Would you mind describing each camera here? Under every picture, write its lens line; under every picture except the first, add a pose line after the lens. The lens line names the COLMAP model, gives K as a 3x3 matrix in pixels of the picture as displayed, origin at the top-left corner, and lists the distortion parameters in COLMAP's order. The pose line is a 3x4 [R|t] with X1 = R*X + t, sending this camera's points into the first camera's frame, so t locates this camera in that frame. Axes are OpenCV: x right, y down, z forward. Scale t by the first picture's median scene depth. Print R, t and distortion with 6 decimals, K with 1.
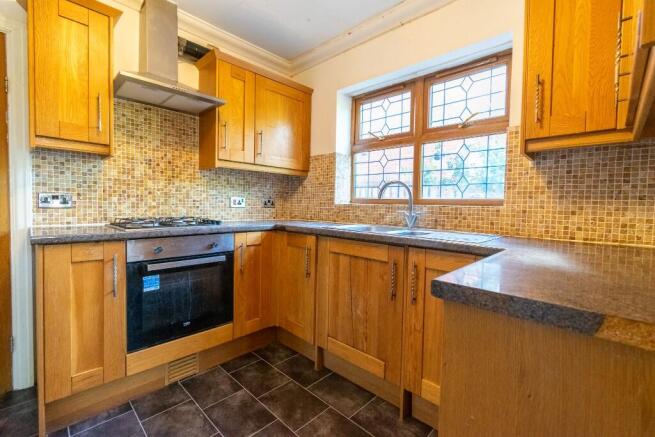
lens RADIAL K [[289.1, 0, 328.3], [0, 289.1, 216.0], [0, 0, 1]] dist [0.004988, -0.000181]
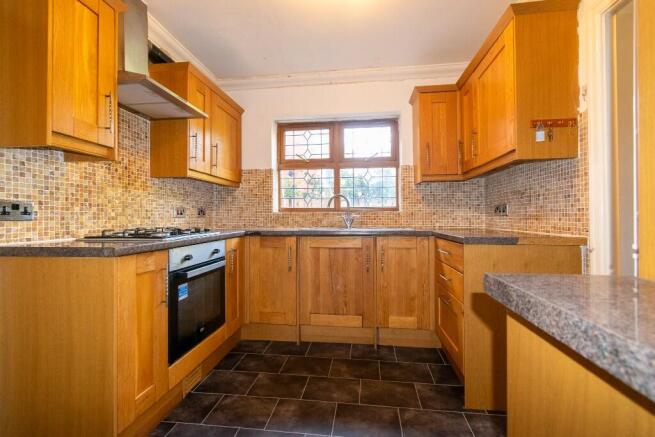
lens RADIAL K [[289.1, 0, 327.5], [0, 289.1, 216.2], [0, 0, 1]] dist [0.004988, -0.000181]
pose [[0.802217, -0.022638, 0.596603, -0.634610], [0.046068, 0.998649, -0.024051, 0.015183], [-0.595252, 0.046779, 0.802176, -0.089580]]
